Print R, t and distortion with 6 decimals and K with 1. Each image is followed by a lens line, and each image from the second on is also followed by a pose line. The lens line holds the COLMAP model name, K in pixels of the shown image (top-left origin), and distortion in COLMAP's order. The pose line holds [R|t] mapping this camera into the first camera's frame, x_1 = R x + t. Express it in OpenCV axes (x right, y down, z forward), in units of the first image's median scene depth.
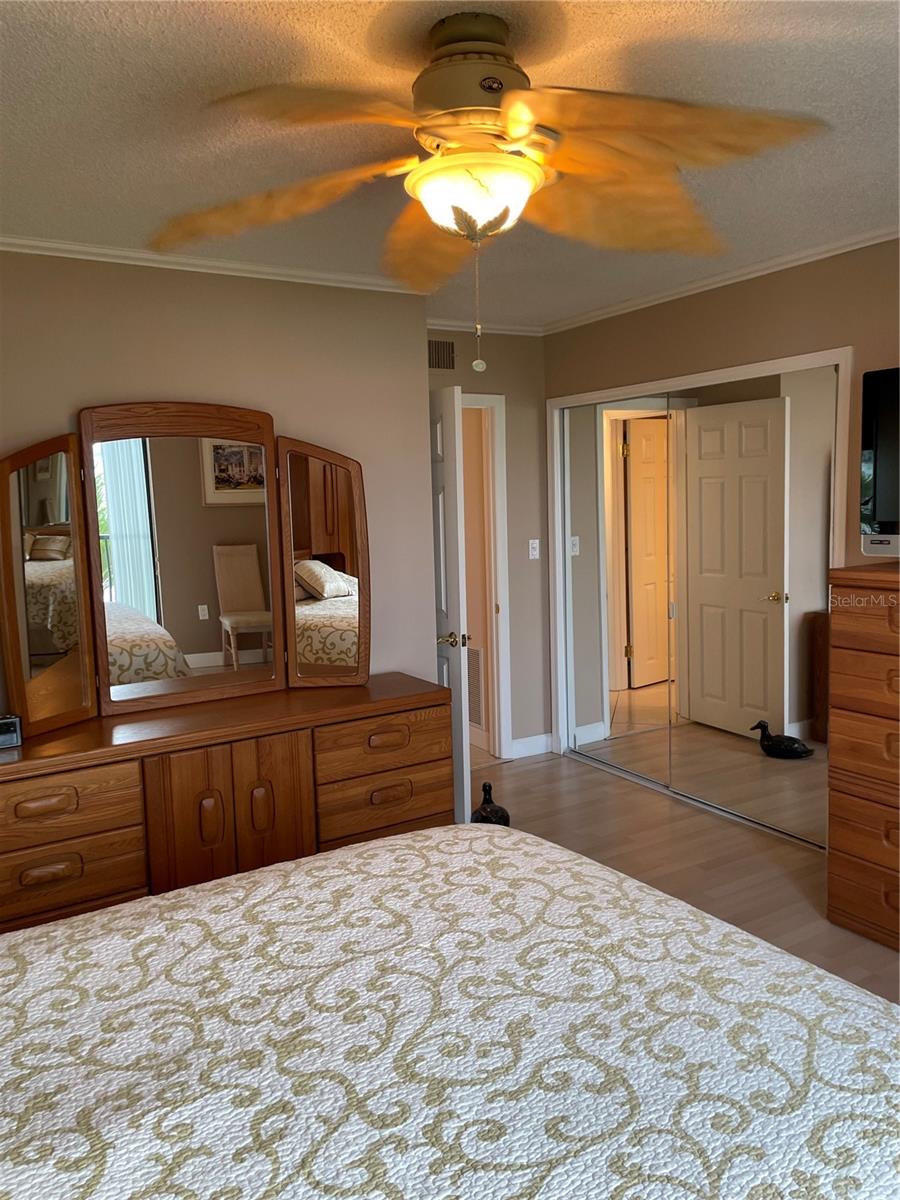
lens RADIAL K [[925.8, 0, 462.4], [0, 925.8, 550.7], [0, 0, 1]] dist [0.090397, -0.097276]
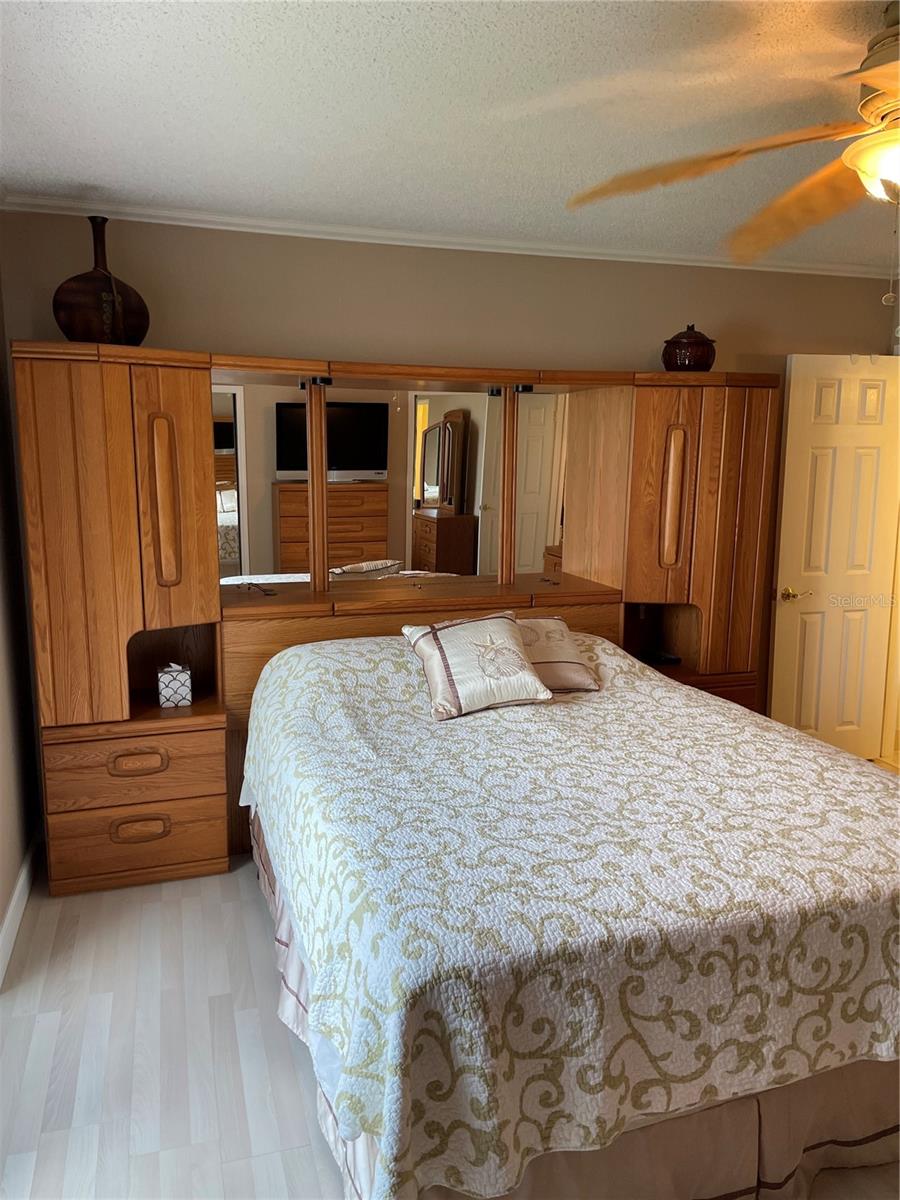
lens RADIAL K [[900.7, 0, 457.0], [0, 900.7, 606.5], [0, 0, 1]] dist [0.108024, -0.139206]
pose [[-0.254790, 0.181929, -0.949728, 1.241826], [-0.062717, 0.976966, 0.203972, -0.087382], [0.964960, 0.111534, -0.237511, 0.887987]]
